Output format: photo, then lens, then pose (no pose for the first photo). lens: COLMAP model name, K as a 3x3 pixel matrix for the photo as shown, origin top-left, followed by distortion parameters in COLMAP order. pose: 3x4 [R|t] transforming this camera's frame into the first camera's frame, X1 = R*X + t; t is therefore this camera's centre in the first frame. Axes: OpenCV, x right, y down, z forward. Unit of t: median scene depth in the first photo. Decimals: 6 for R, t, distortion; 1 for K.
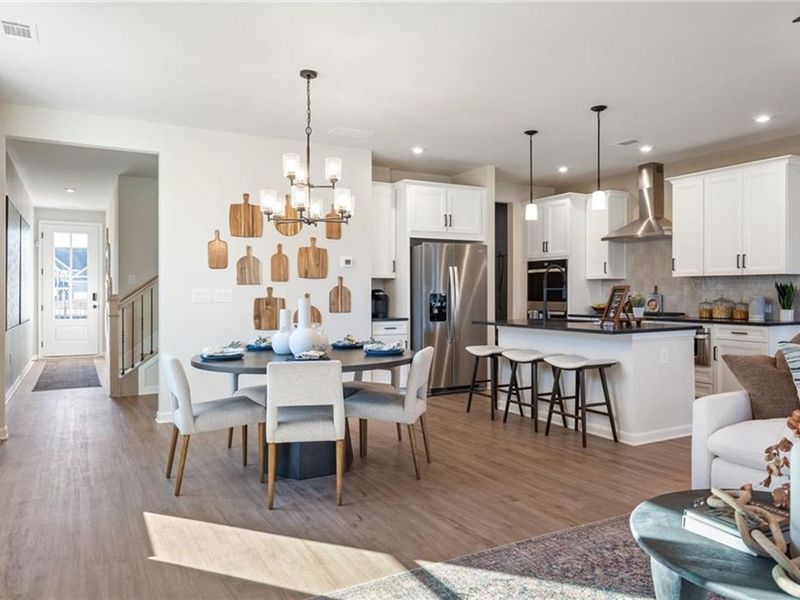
lens RADIAL K [[615.0, 0, 401.4], [0, 615.0, 296.5], [0, 0, 1]] dist [0.006562, 0.002684]
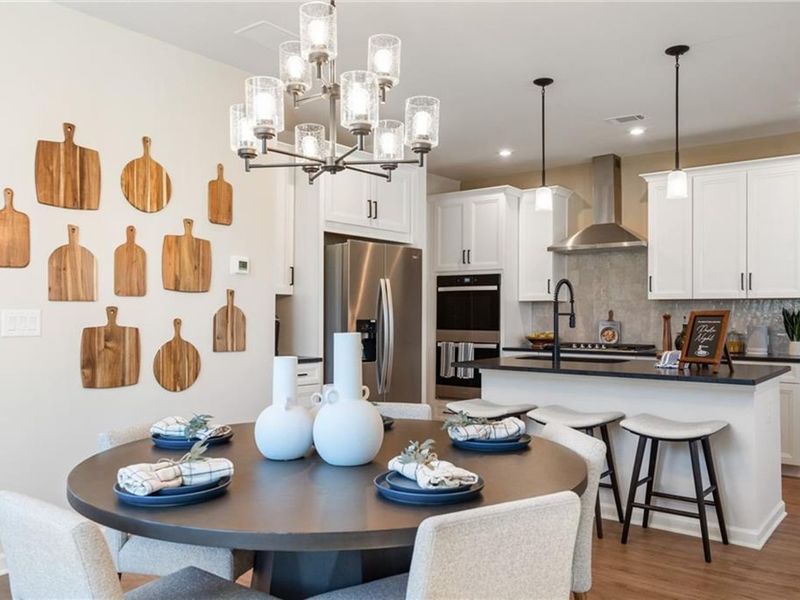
lens RADIAL K [[678.1, 0, 401.1], [0, 678.1, 306.8], [0, 0, 1]] dist [-0.005135, 0.016510]
pose [[0.919204, 0.011405, 0.393616, -0.205970], [-0.003744, 0.999788, -0.020225, -0.003894], [-0.393764, 0.017117, 0.919052, 0.352367]]
